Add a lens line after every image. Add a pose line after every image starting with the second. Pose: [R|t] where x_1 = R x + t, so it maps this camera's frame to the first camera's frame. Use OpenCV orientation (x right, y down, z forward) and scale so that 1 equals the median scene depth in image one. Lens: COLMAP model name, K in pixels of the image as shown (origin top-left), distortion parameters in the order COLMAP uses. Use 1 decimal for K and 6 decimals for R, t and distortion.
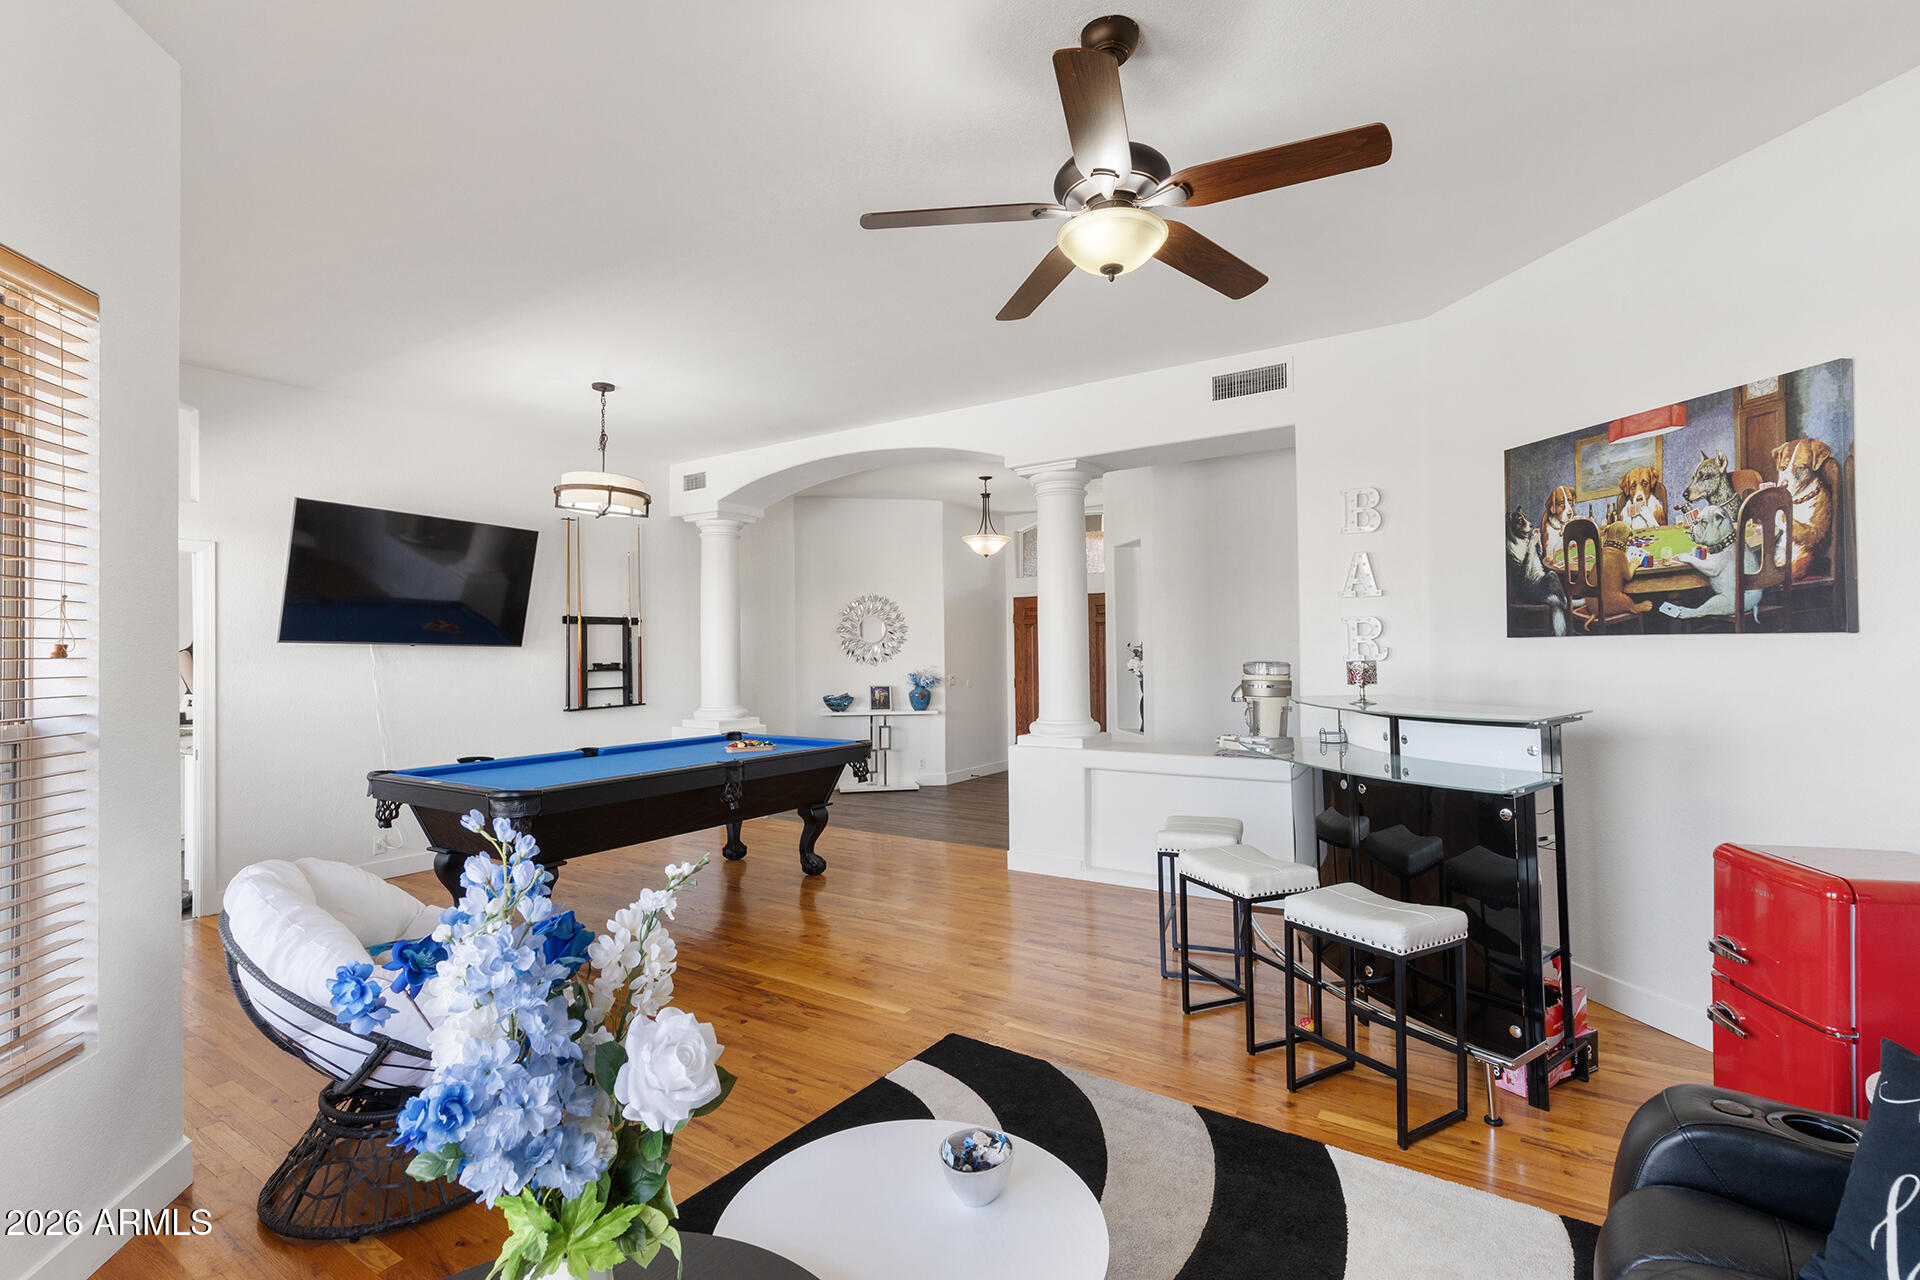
lens RADIAL K [[864.2, 0, 961.0], [0, 864.2, 636.6], [0, 0, 1]] dist [0.012306, -0.001949]
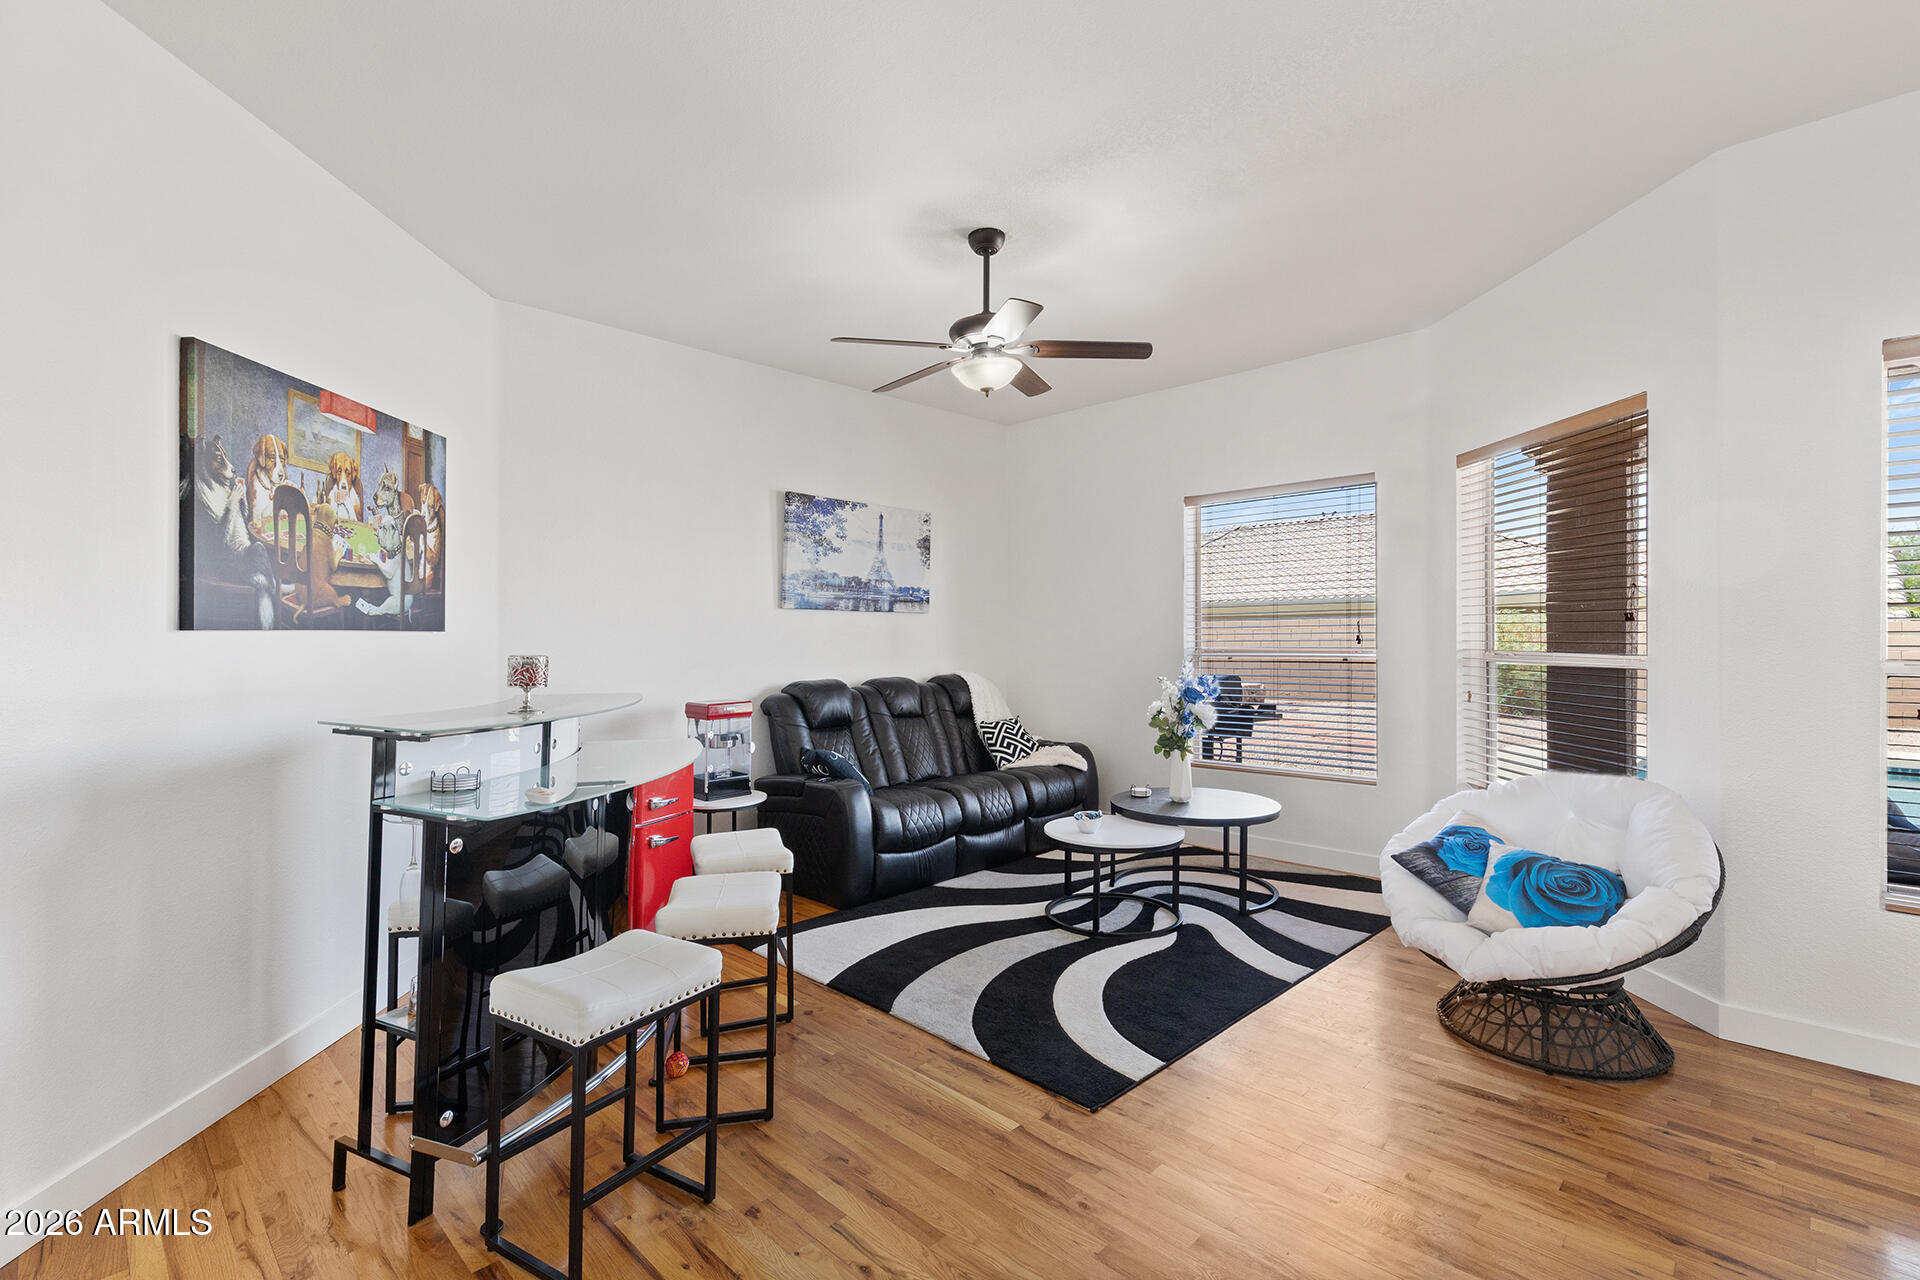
lens RADIAL K [[864.2, 0, 957.0], [0, 864.2, 640.3], [0, 0, 1]] dist [0.012306, -0.001949]
pose [[-0.982969, 0.023745, 0.182232, -0.045327], [0.022927, 0.999715, -0.006590, 0.030692], [-0.182337, -0.002300, -0.983233, 1.829953]]
